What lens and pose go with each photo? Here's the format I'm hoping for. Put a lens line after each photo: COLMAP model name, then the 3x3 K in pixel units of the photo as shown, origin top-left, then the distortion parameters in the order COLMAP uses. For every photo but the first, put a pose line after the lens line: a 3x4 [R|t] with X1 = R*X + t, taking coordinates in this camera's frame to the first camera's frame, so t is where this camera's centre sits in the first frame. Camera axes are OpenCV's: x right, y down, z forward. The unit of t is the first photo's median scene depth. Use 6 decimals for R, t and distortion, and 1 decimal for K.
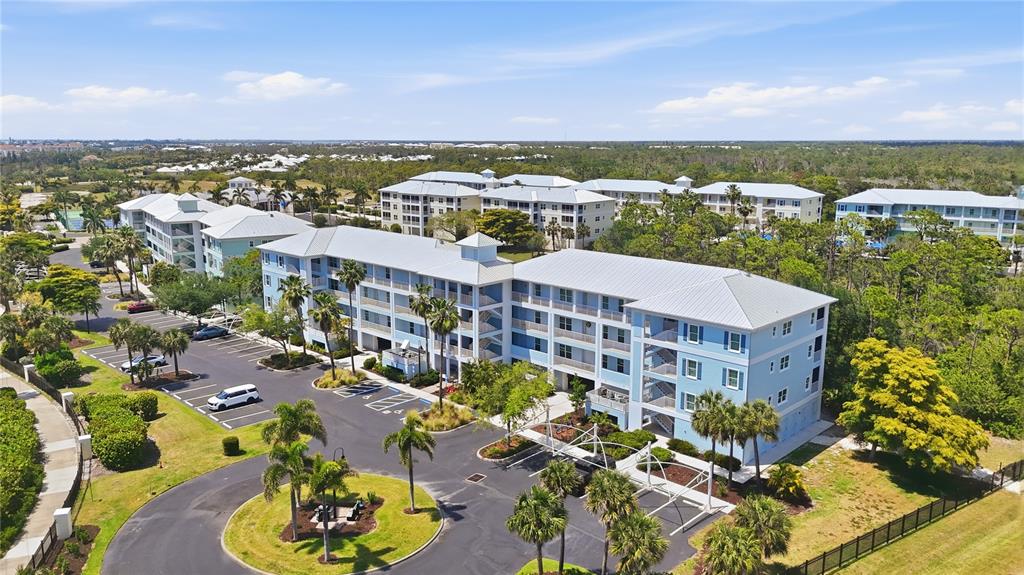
lens RADIAL K [[743.7, 0, 511.3], [0, 743.7, 287.1], [0, 0, 1]] dist [0.042753, -0.005899]
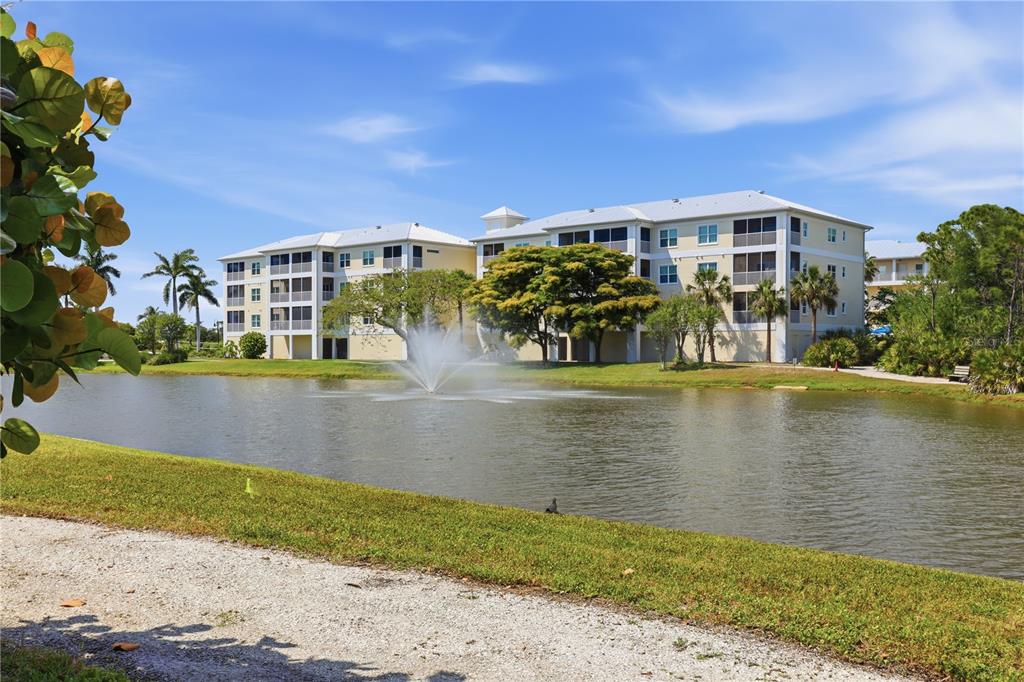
lens RADIAL K [[987.9, 0, 511.0], [0, 987.9, 340.3], [0, 0, 1]] dist [-0.010698, 0.000000]
pose [[0.999663, -0.001644, 0.025888, -0.036700], [0.006748, 0.980111, -0.198336, 0.023411], [-0.025047, 0.198444, 0.979792, 0.531066]]
